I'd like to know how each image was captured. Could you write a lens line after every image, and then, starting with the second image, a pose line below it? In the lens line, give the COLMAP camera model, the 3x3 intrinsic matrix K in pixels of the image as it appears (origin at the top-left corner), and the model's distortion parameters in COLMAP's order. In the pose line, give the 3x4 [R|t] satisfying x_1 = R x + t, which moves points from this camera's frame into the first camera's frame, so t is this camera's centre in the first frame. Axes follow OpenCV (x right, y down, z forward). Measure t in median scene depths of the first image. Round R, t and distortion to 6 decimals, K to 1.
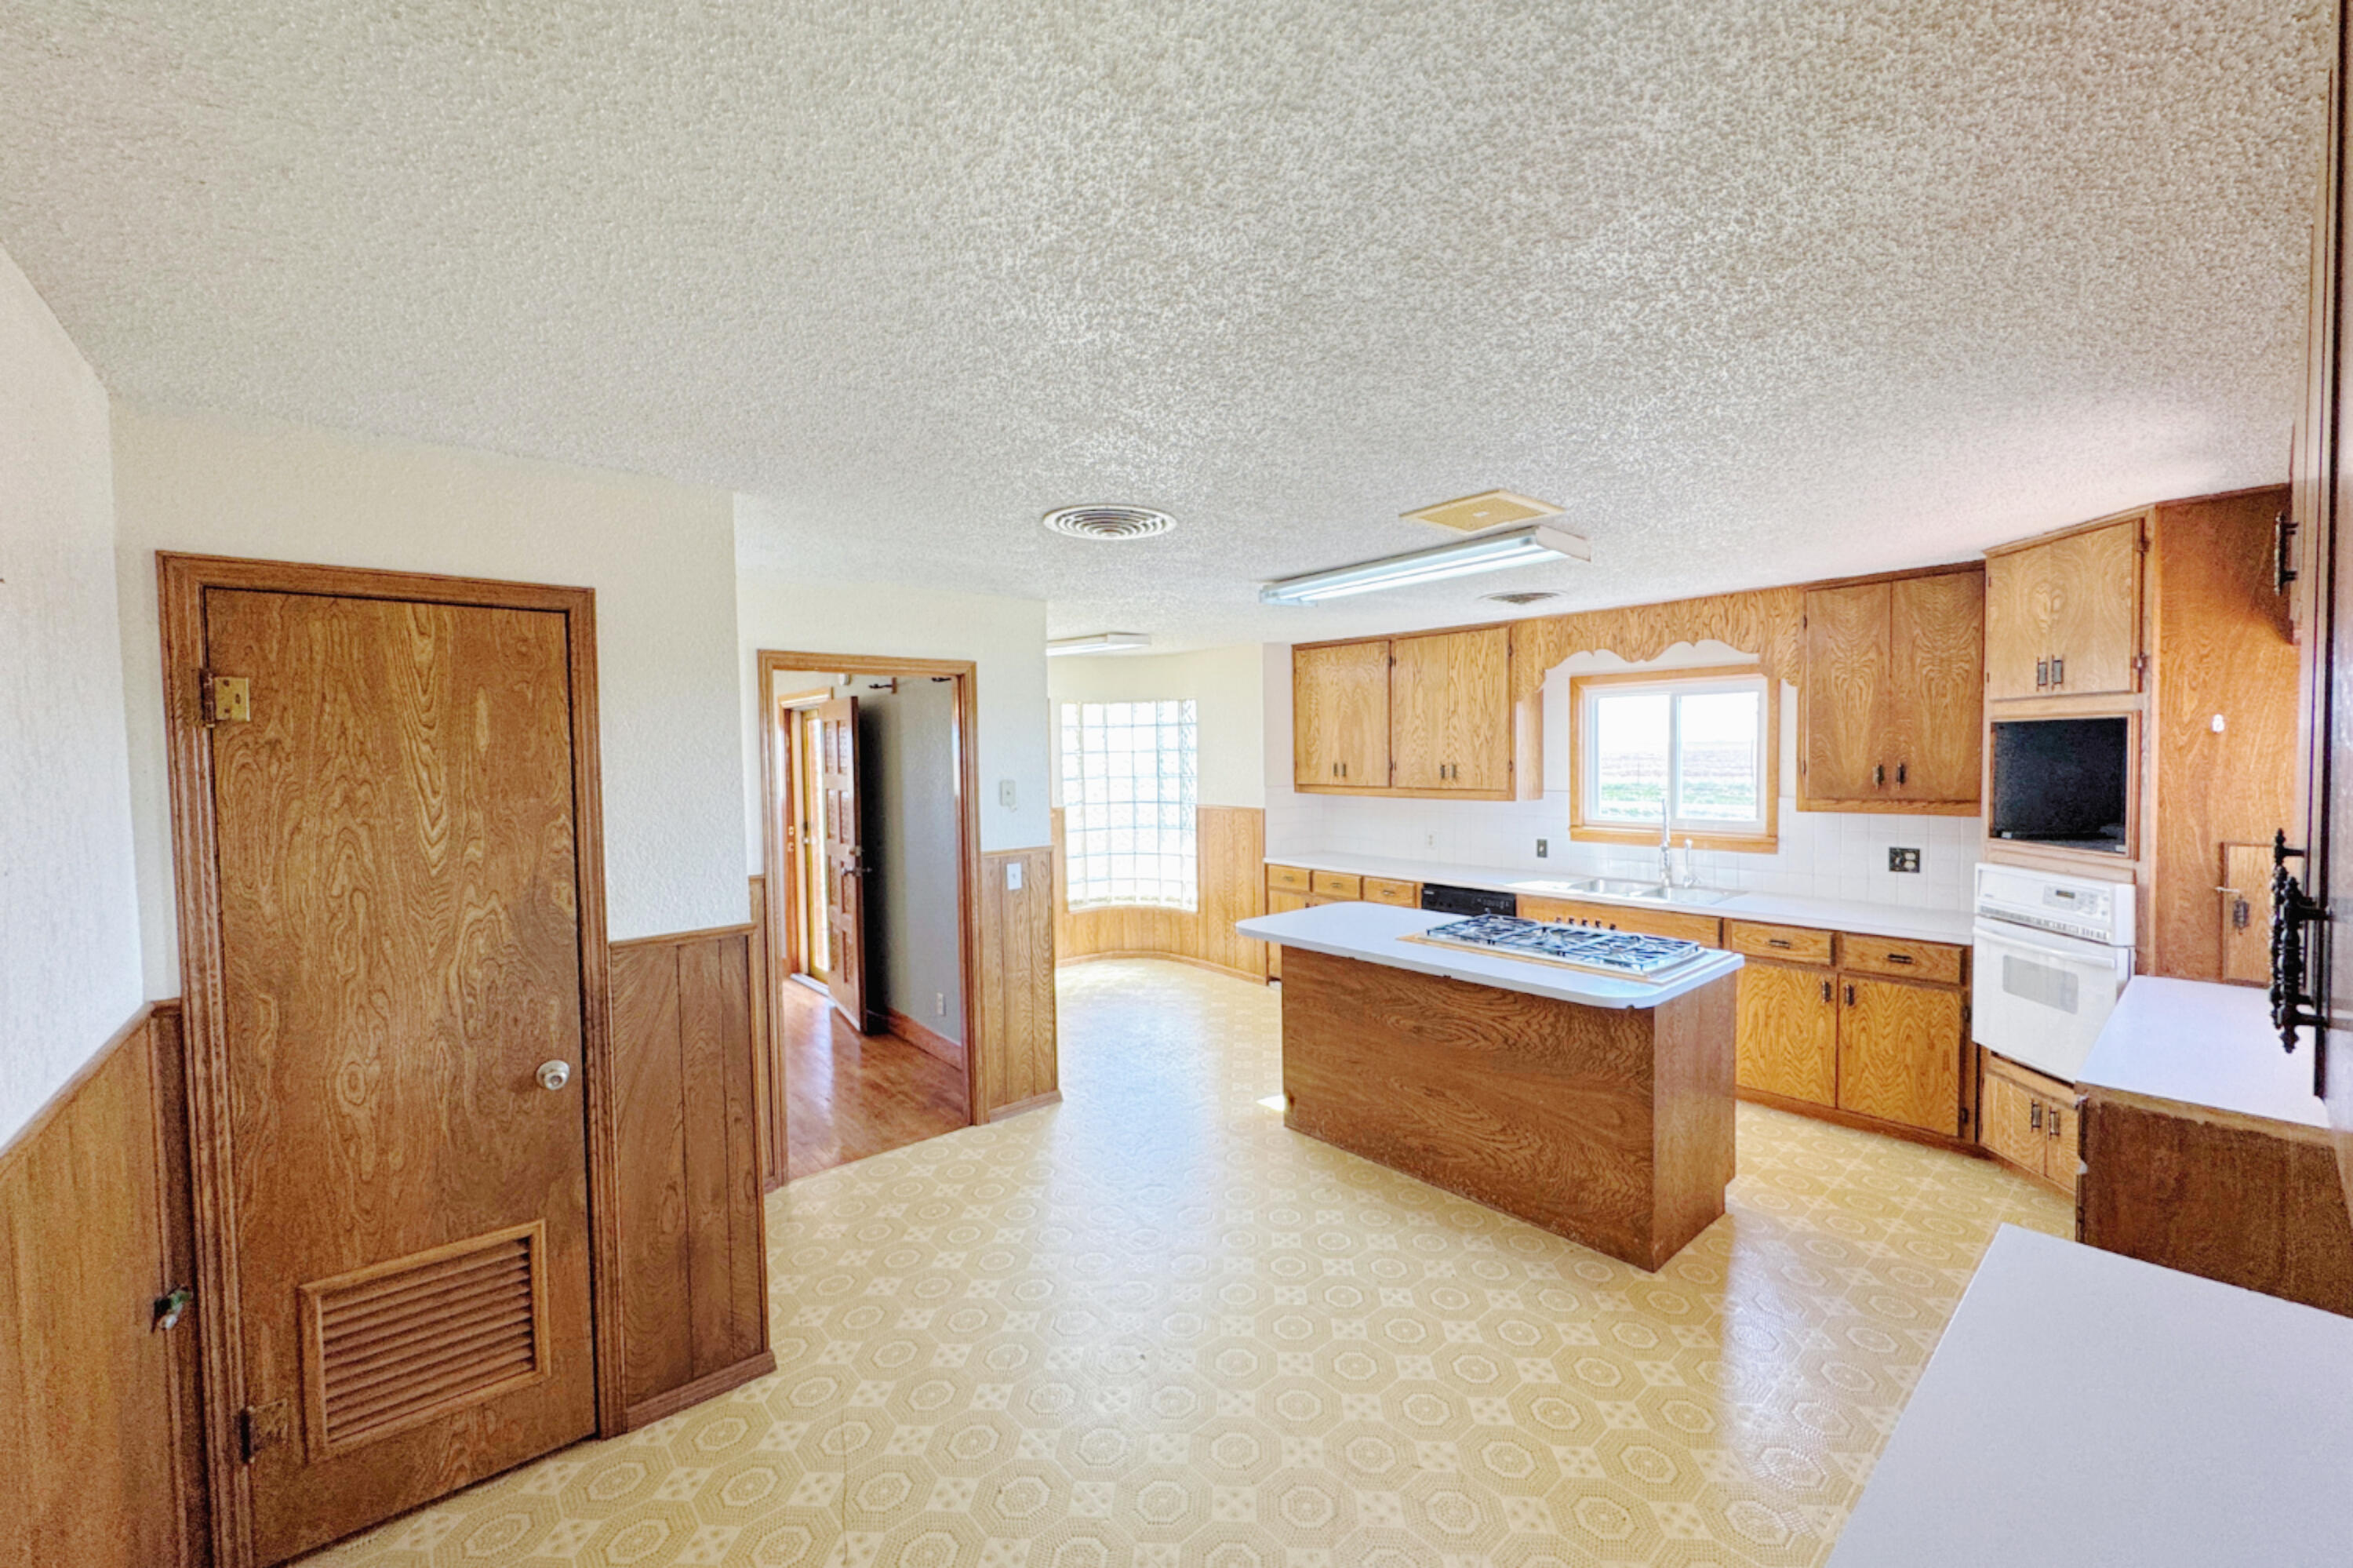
lens RADIAL K [[915.3, 0, 1176.5], [0, 915.3, 784.0], [0, 0, 1]] dist [-0.000528, 0.000368]
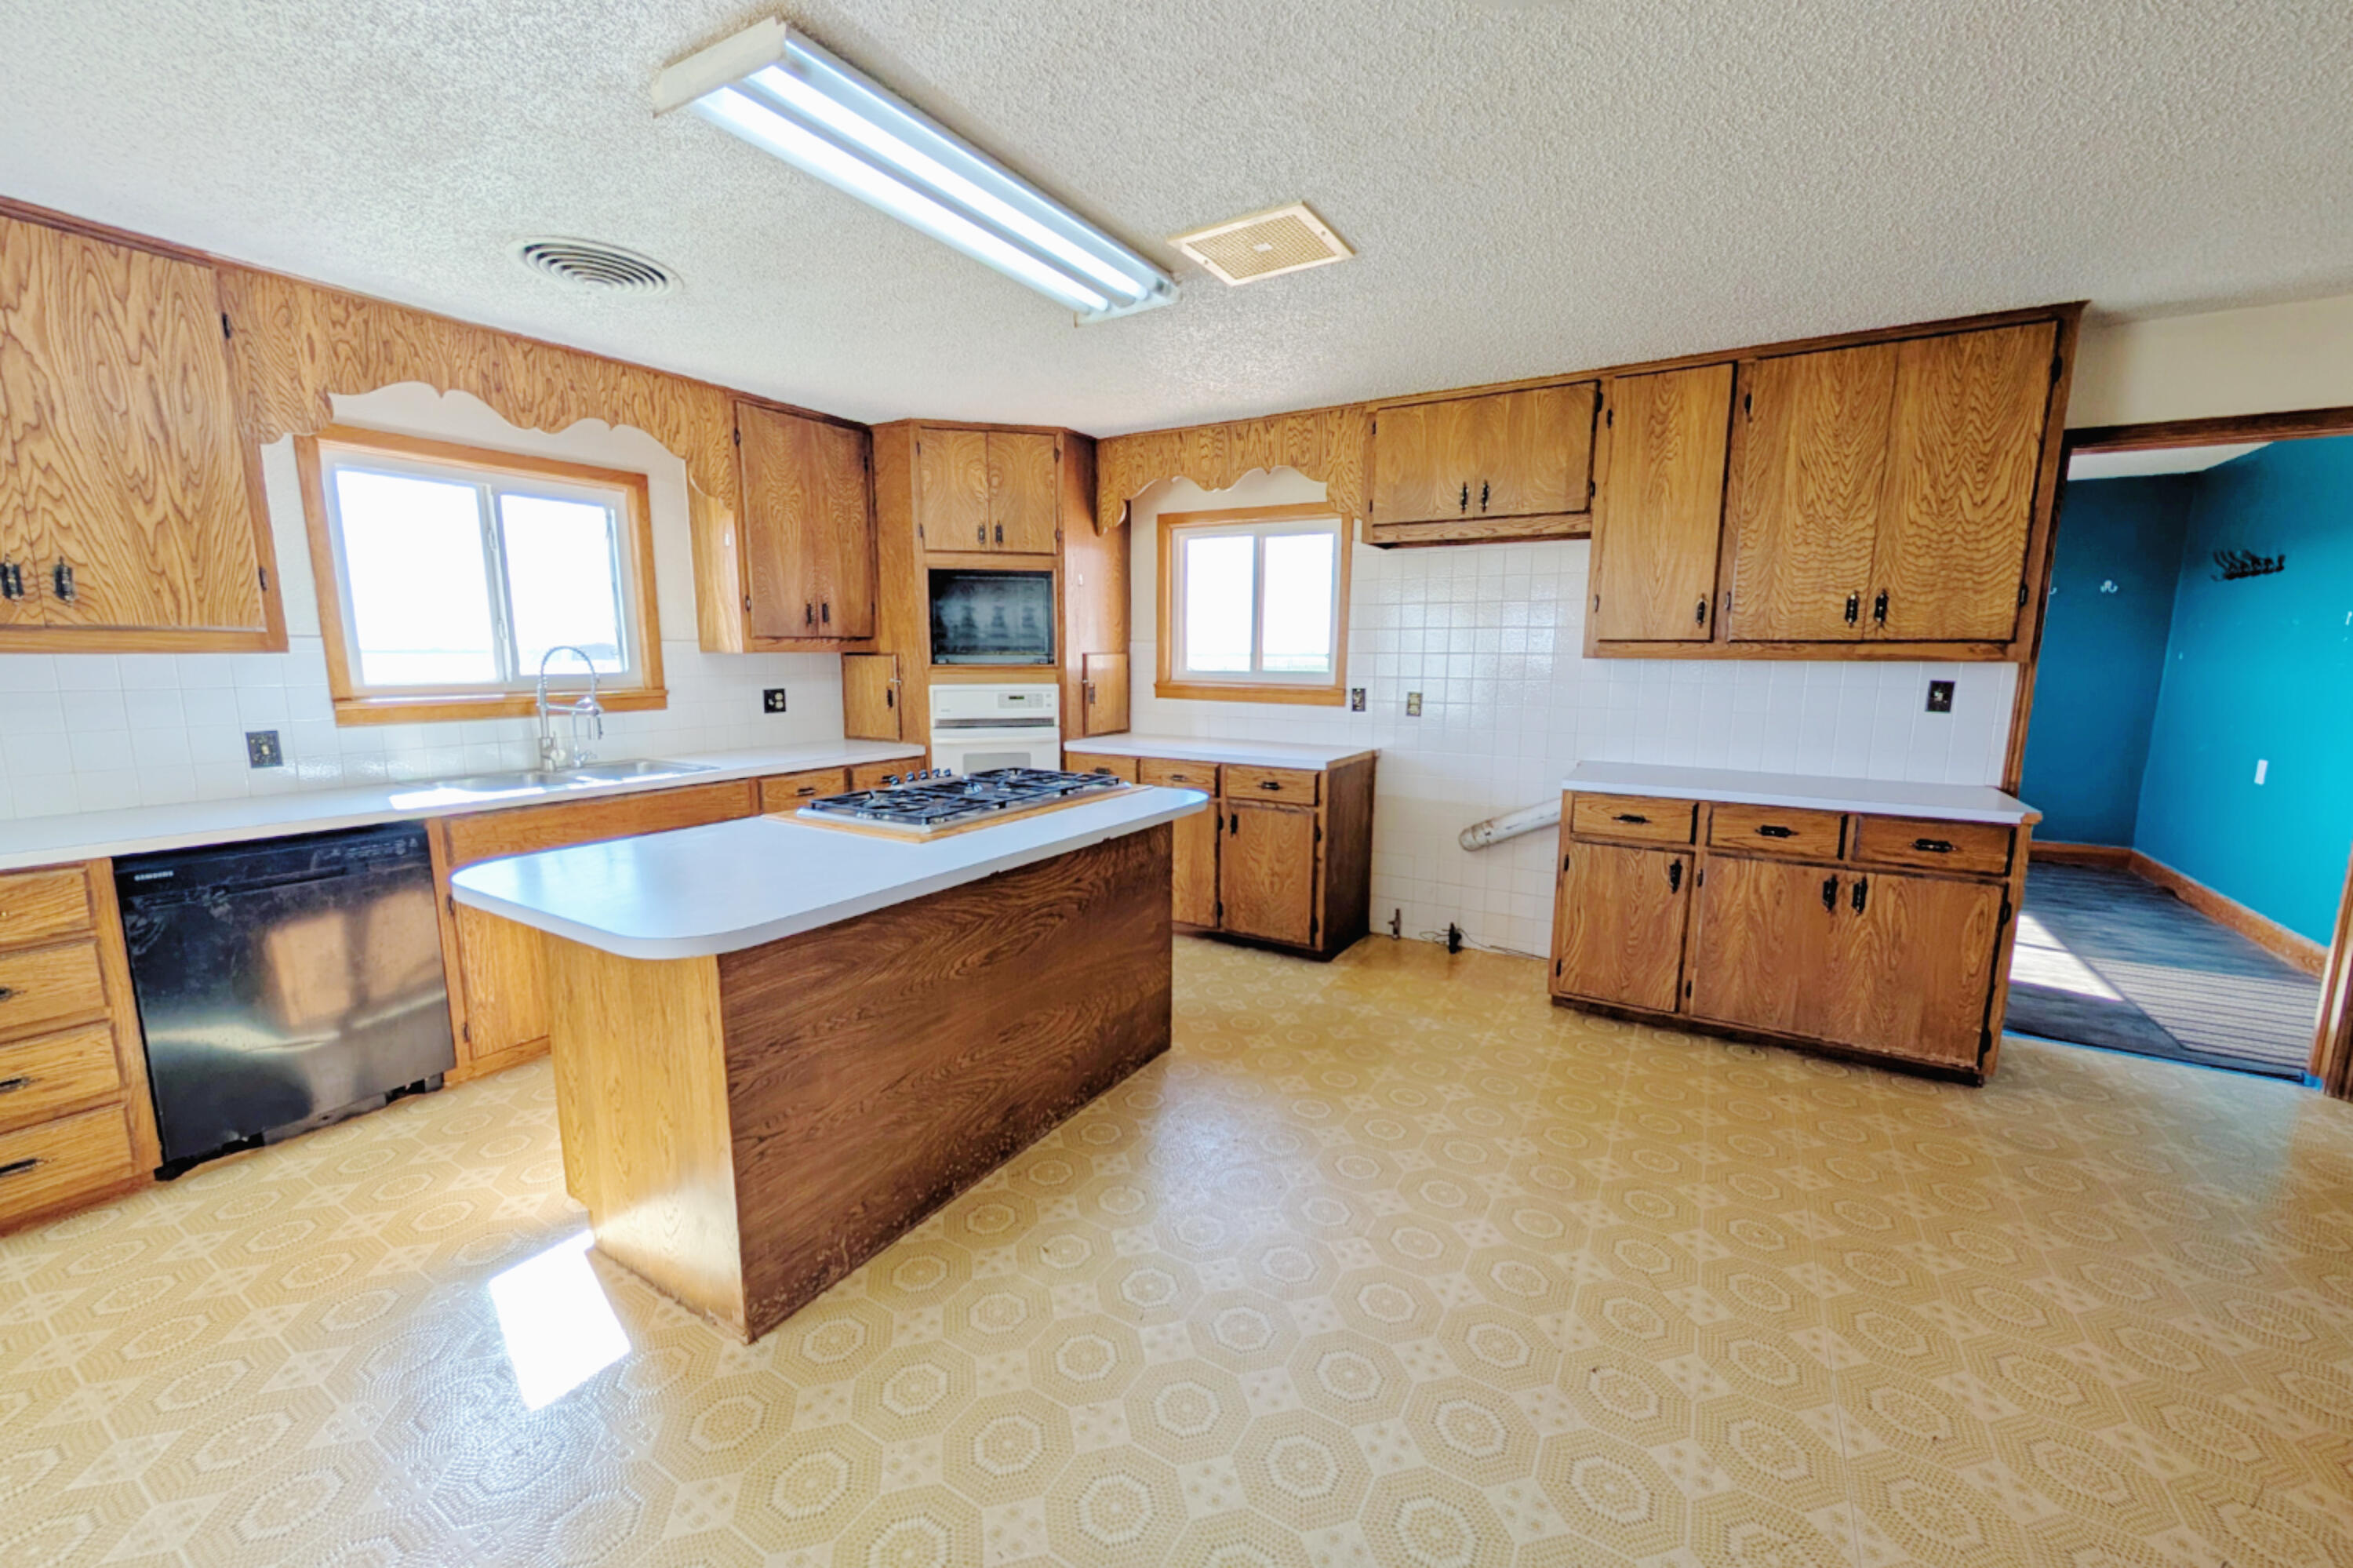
lens RADIAL K [[915.3, 0, 1176.5], [0, 915.3, 784.0], [0, 0, 1]] dist [-0.000528, 0.000368]
pose [[-0.315507, -0.122422, 0.940993, -0.327700], [0.035175, 0.989453, 0.140521, 0.047297], [-0.948271, 0.077434, -0.307873, 0.900956]]
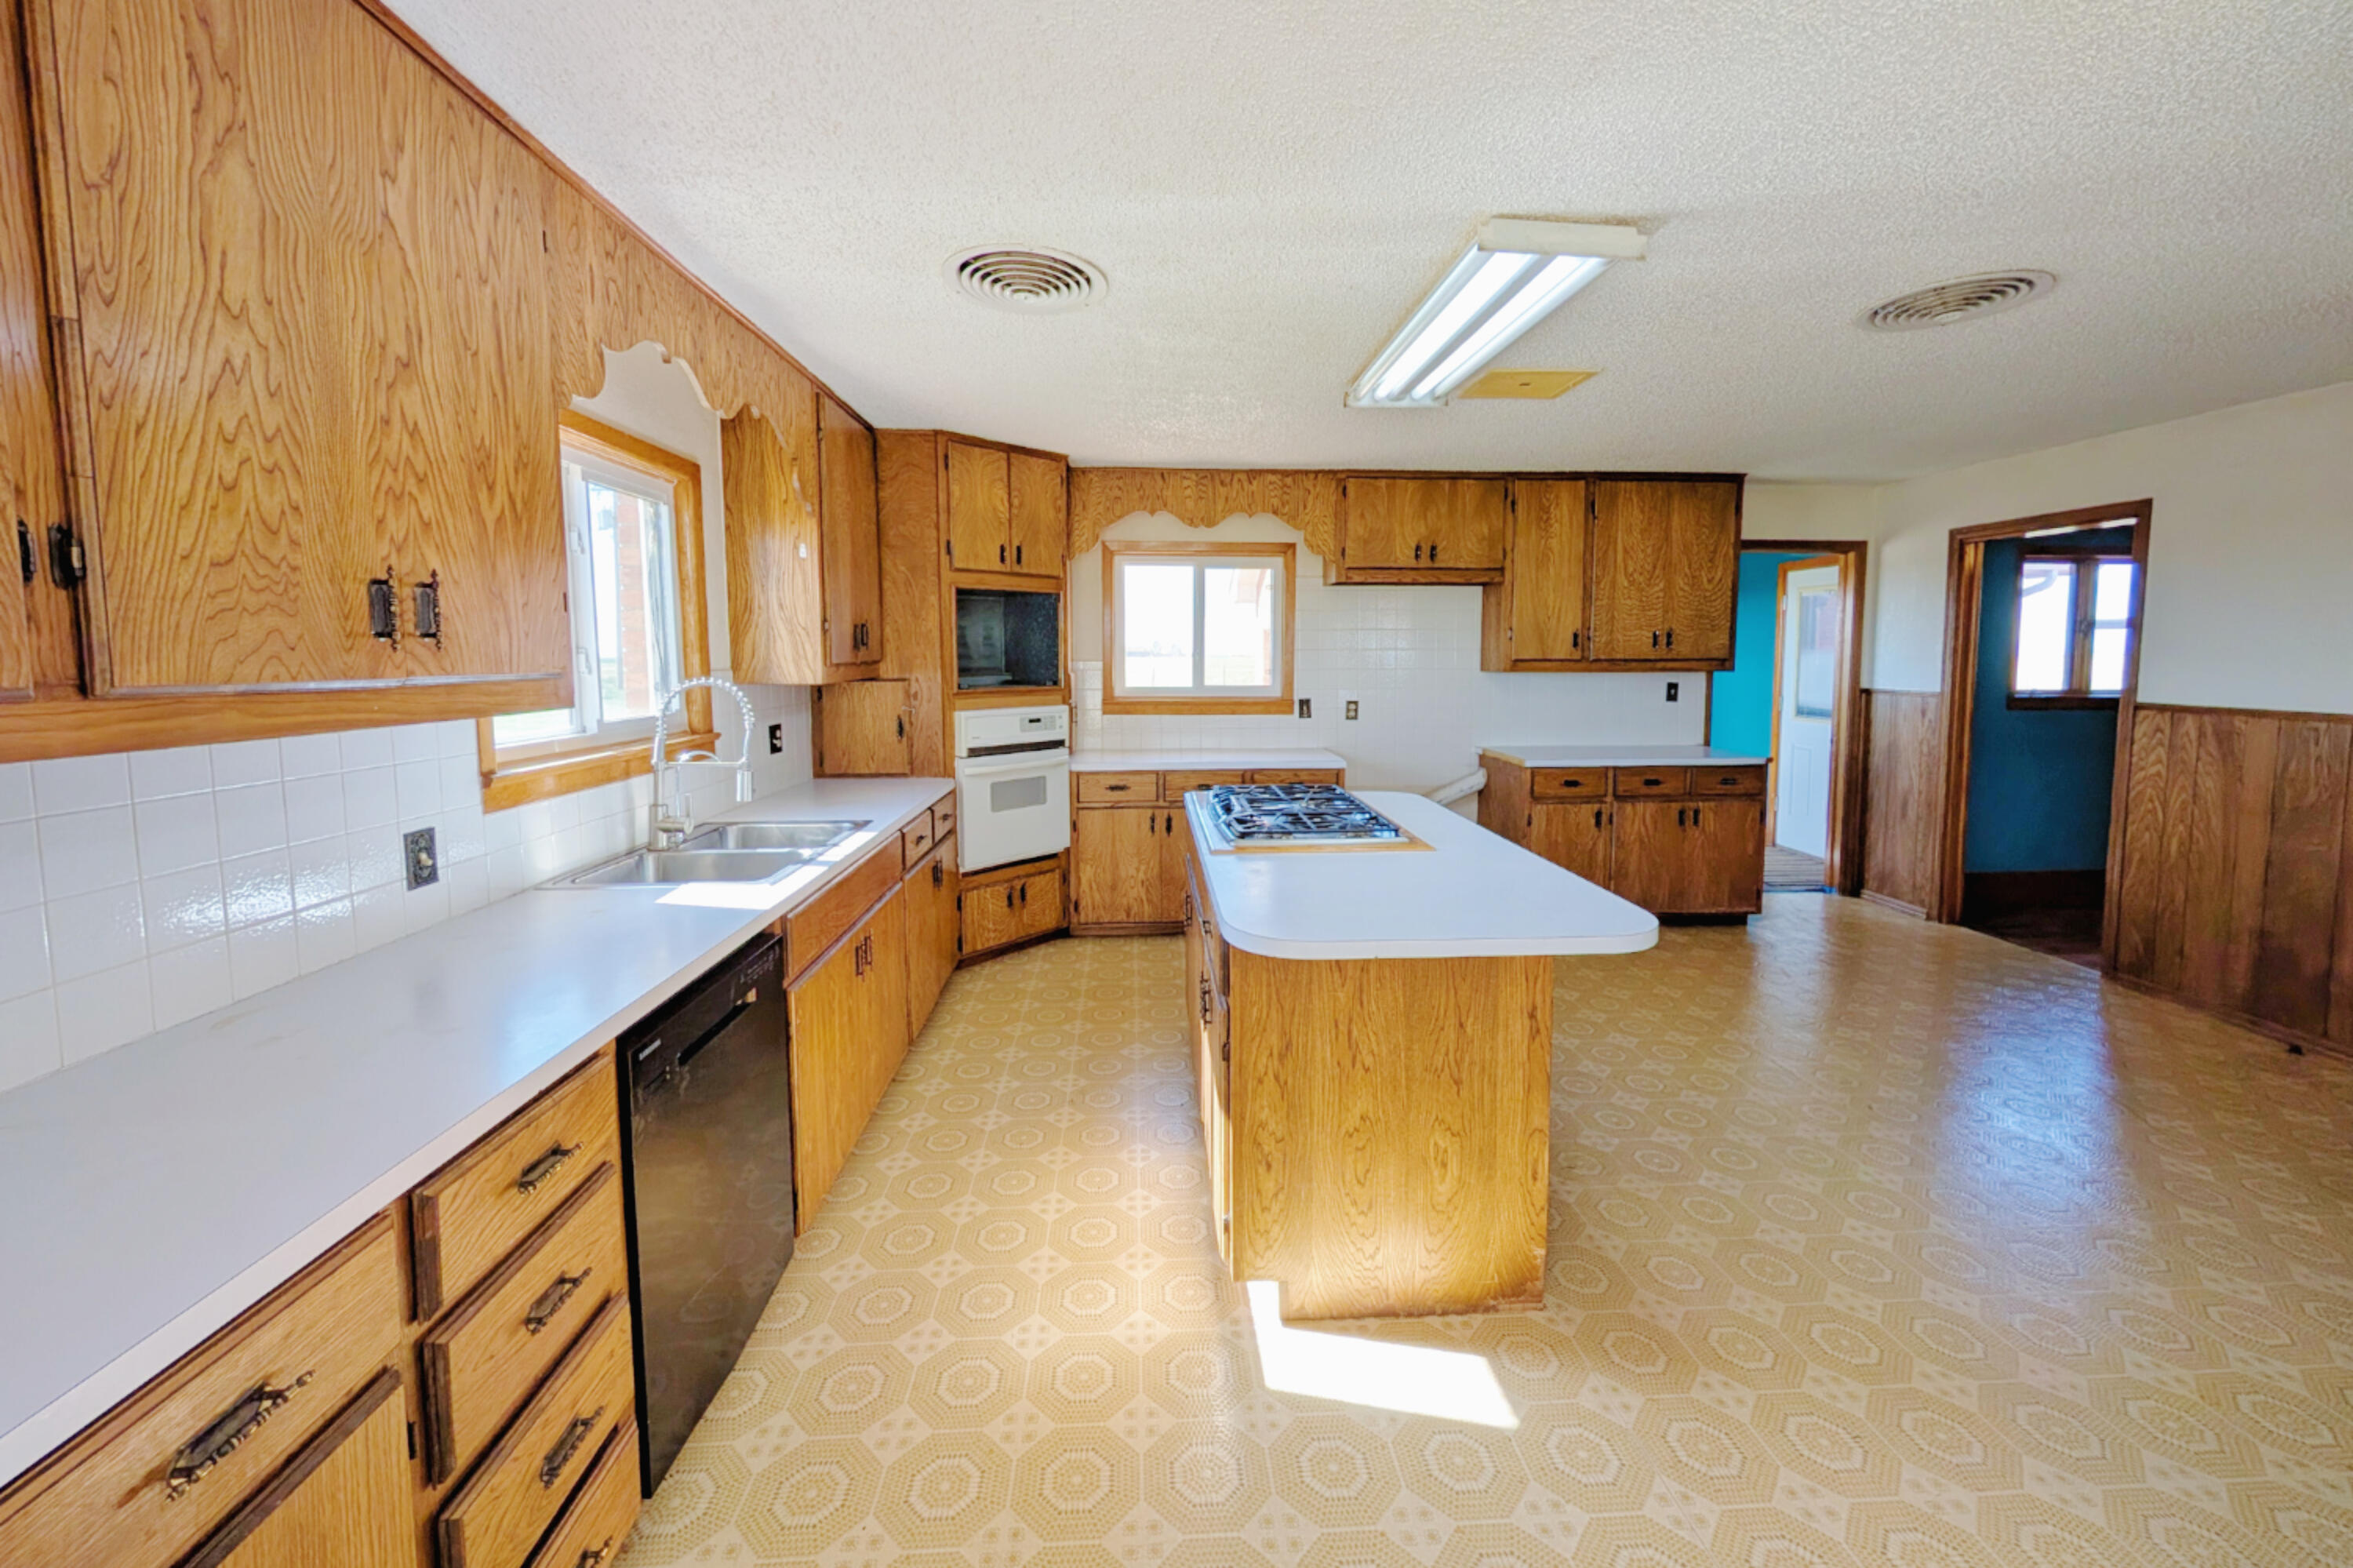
lens RADIAL K [[915.2, 0, 1174.1], [0, 915.2, 717.6], [0, 0, 1]] dist [-0.000468, -0.000035]
pose [[-0.796059, -0.024092, 0.604740, -0.015208], [0.038205, 0.995214, 0.089939, 0.001112], [-0.604013, 0.094701, -0.791328, 1.457051]]
